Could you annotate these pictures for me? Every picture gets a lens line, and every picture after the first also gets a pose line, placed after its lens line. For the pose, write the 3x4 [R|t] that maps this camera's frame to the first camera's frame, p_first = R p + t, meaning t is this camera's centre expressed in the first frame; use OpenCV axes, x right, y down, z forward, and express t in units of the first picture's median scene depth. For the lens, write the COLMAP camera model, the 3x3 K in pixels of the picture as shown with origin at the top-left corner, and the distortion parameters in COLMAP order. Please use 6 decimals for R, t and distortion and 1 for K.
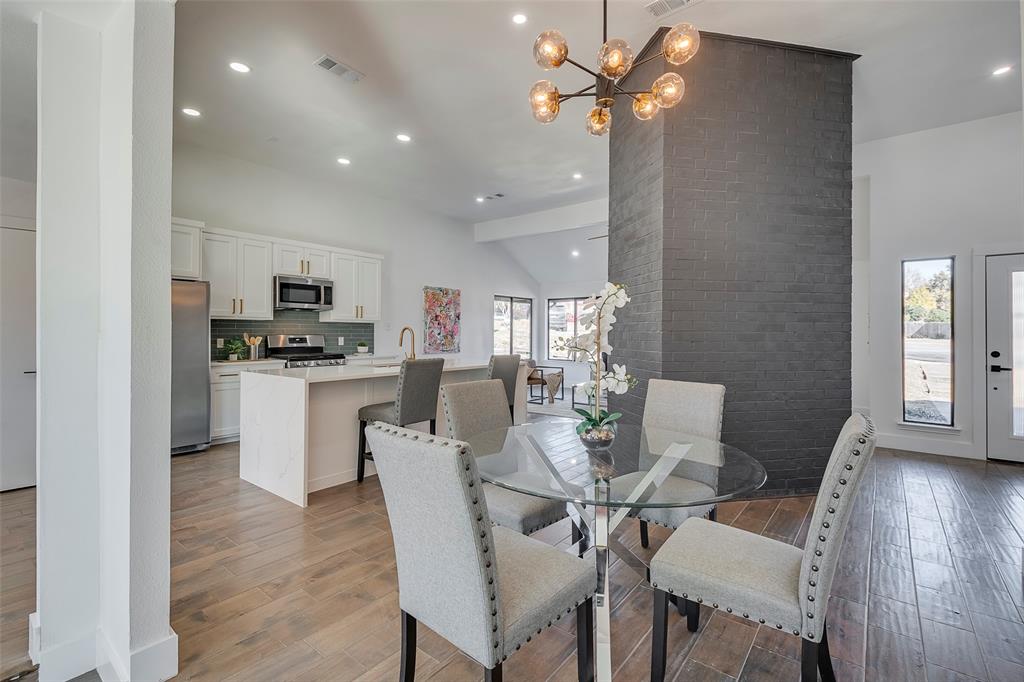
lens RADIAL K [[452.6, 0, 515.3], [0, 452.6, 333.5], [0, 0, 1]] dist [0.048686, -0.032761]
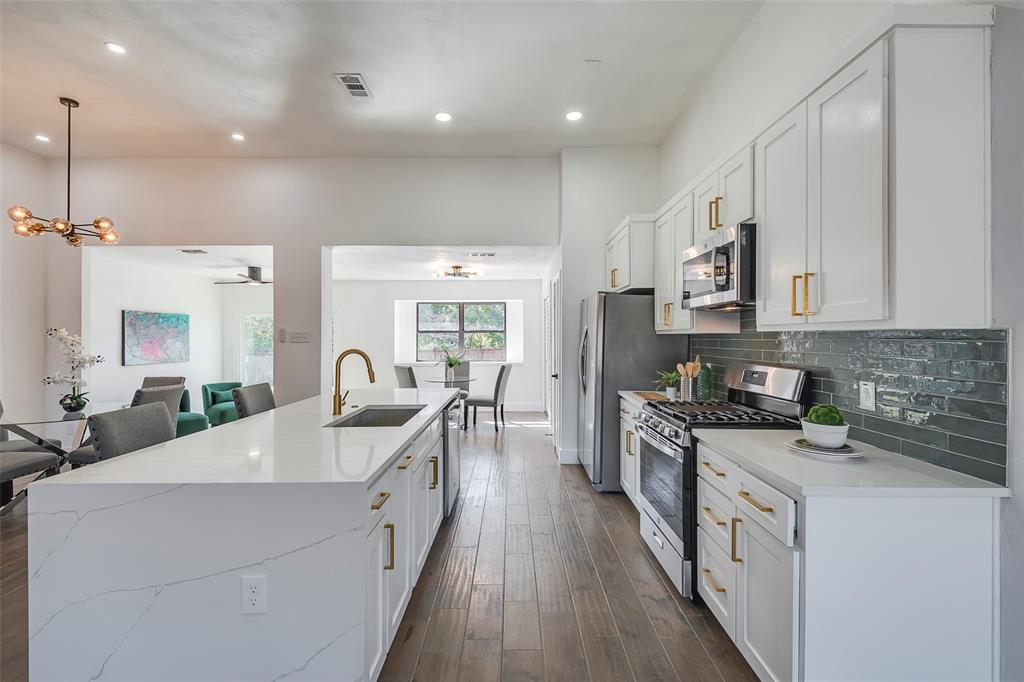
lens RADIAL K [[442.6, 0, 519.7], [0, 442.6, 339.6], [0, 0, 1]] dist [0.000512, -0.000058]
pose [[-0.770582, 0.002161, -0.637337, -0.033591], [0.000364, 0.999996, 0.002950, -0.021806], [0.637340, 0.002041, -0.770580, 1.172895]]
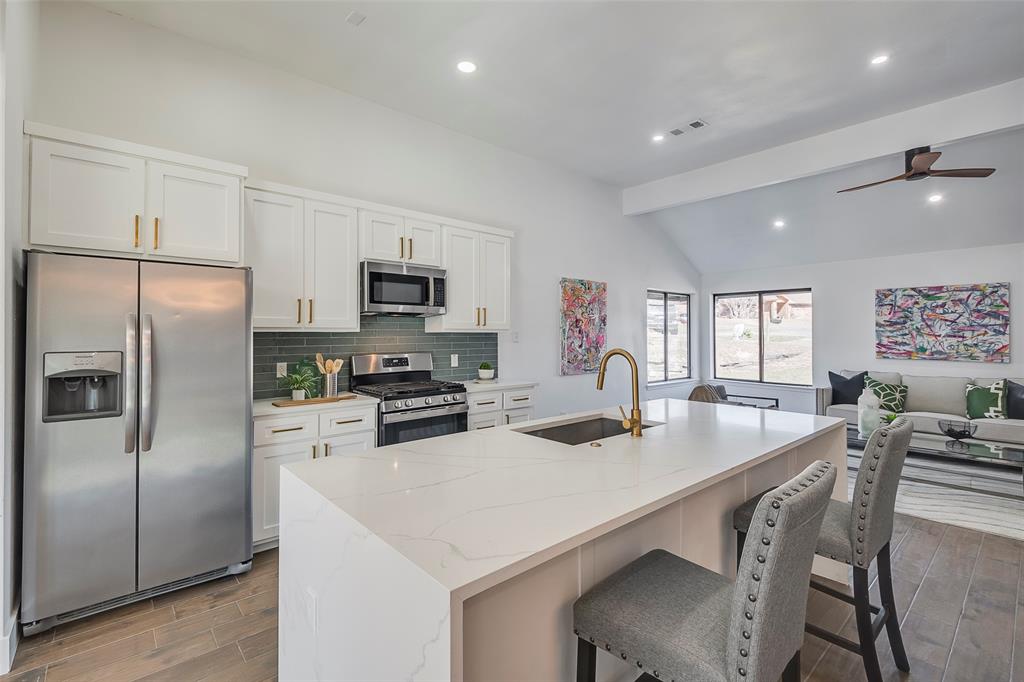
lens RADIAL K [[452.6, 0, 515.3], [0, 452.6, 333.5], [0, 0, 1]] dist [0.048686, -0.032761]
pose [[0.985526, -0.005759, -0.169424, -0.197125], [0.005386, 0.999982, -0.002662, -0.022813], [0.169437, 0.001711, 0.985540, 0.389511]]
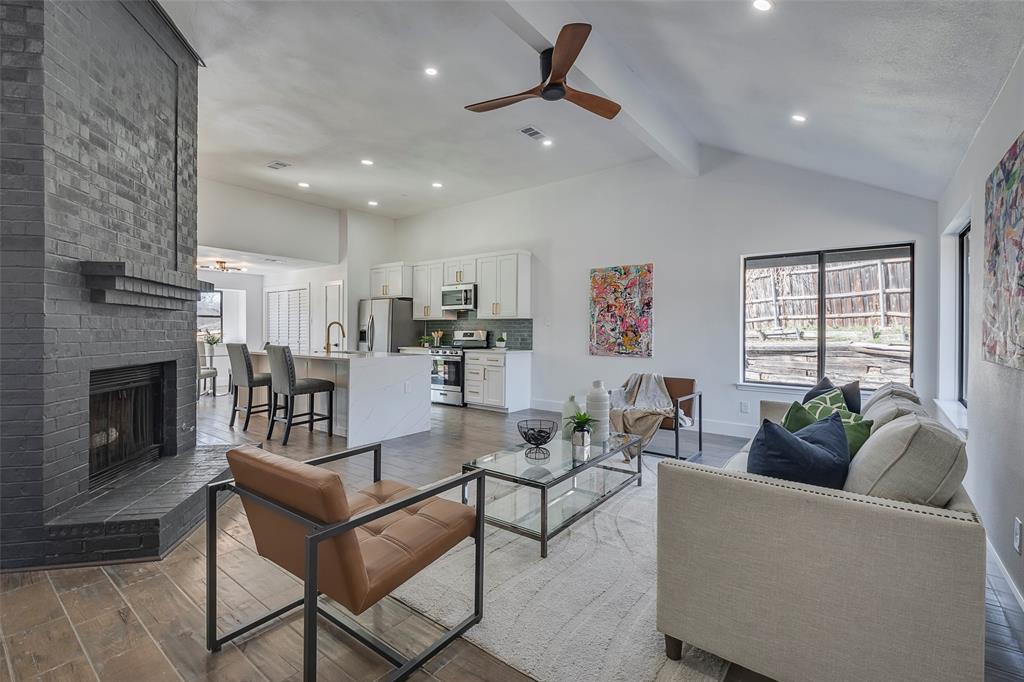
lens RADIAL K [[452.6, 0, 515.3], [0, 452.6, 333.5], [0, 0, 1]] dist [0.048686, -0.032761]
pose [[0.017690, 0.001046, -0.999843, 0.759001], [-0.004929, 0.999987, 0.000959, 0.009652], [0.999831, 0.004912, 0.017695, 1.095733]]
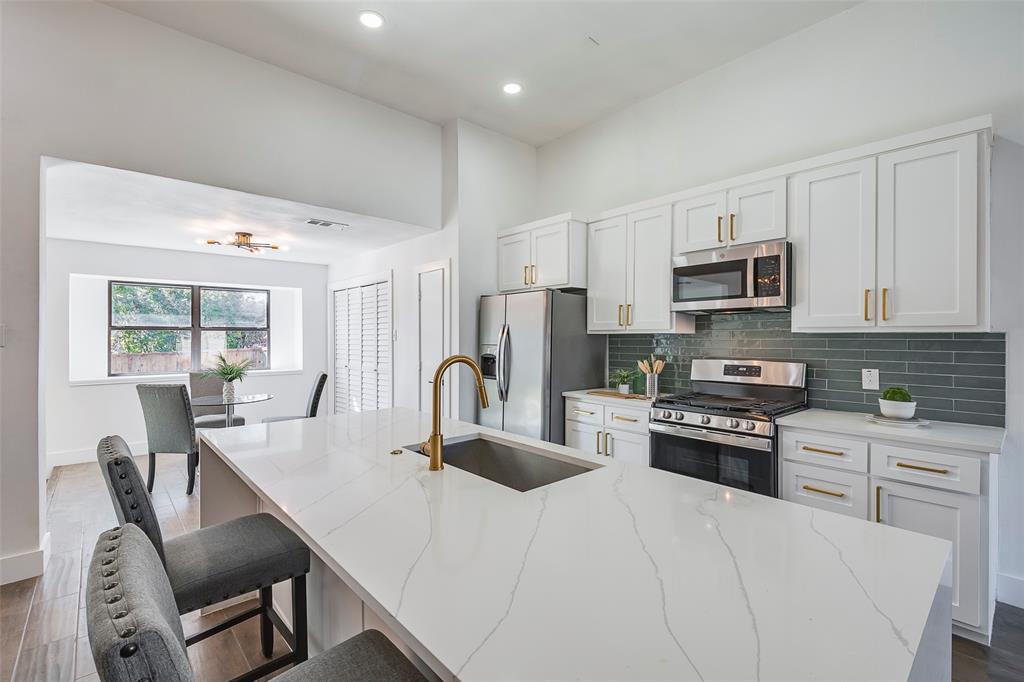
lens RADIAL K [[452.6, 0, 515.3], [0, 452.6, 333.5], [0, 0, 1]] dist [0.048686, -0.032761]
pose [[-0.160657, -0.008583, -0.986973, 0.077904], [0.001053, 0.999960, -0.008868, -0.022396], [0.987010, -0.002463, -0.160642, 0.822112]]
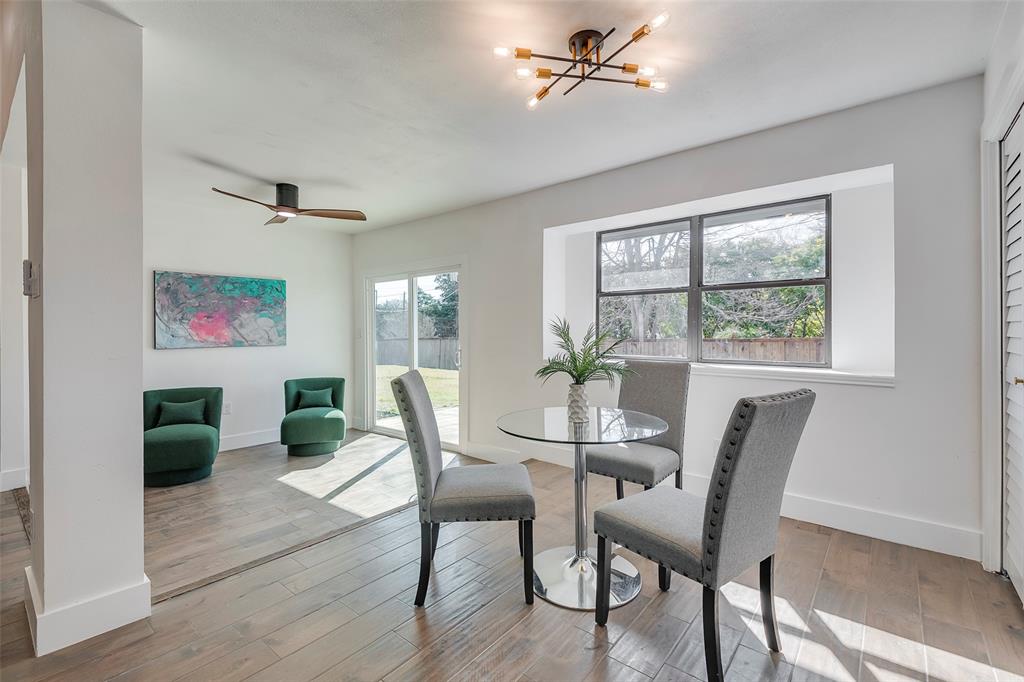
lens RADIAL K [[452.6, 0, 515.3], [0, 452.6, 333.5], [0, 0, 1]] dist [0.048686, -0.032761]
pose [[-0.999942, 0.003177, 0.010256, -0.543898], [0.003316, 0.999903, 0.013529, 0.005632], [-0.010212, 0.013562, -0.999856, 0.585585]]
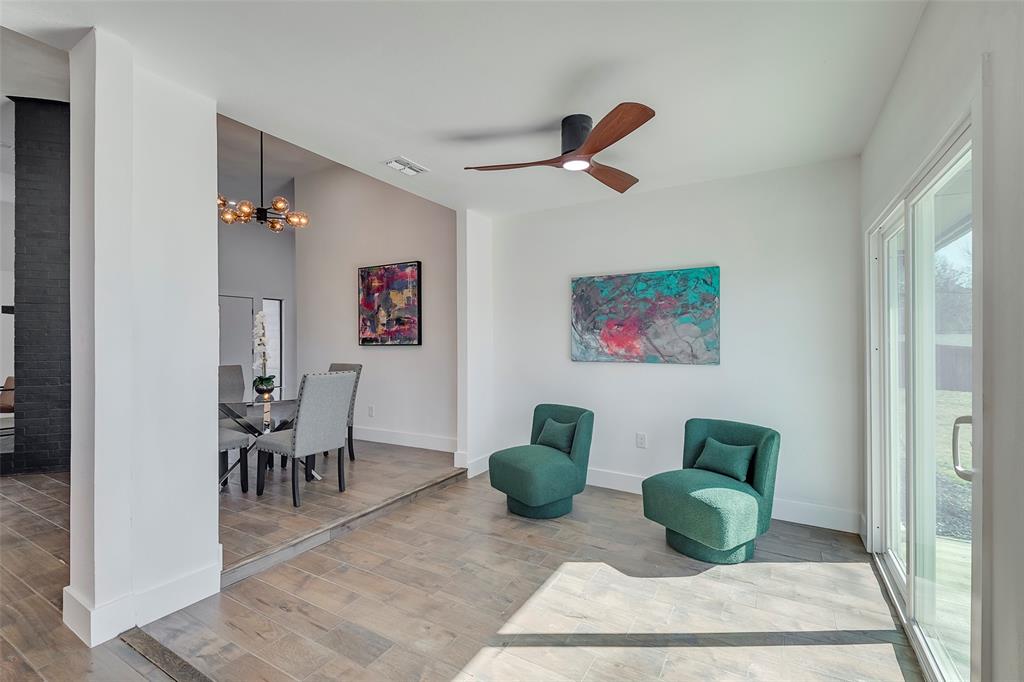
lens RADIAL K [[452.6, 0, 515.3], [0, 452.6, 333.5], [0, 0, 1]] dist [0.048686, -0.032761]
pose [[-0.158692, 0.019044, 0.987144, -0.622519], [0.005336, 0.999816, -0.018431, 0.009057], [-0.987314, 0.002343, -0.158765, 0.071207]]
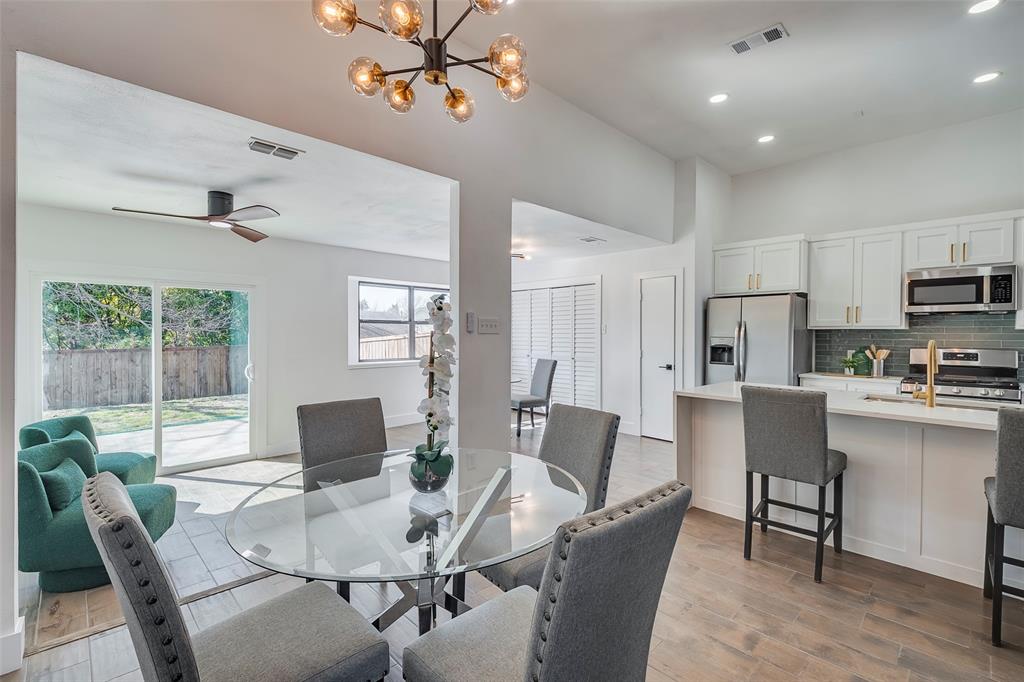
lens RADIAL K [[452.6, 0, 515.3], [0, 452.6, 333.5], [0, 0, 1]] dist [0.048686, -0.032761]
pose [[-0.123474, -0.000939, -0.992347, 0.313678], [-0.006343, 0.999980, -0.000157, -0.015830], [0.992328, 0.006276, -0.123477, 0.400353]]
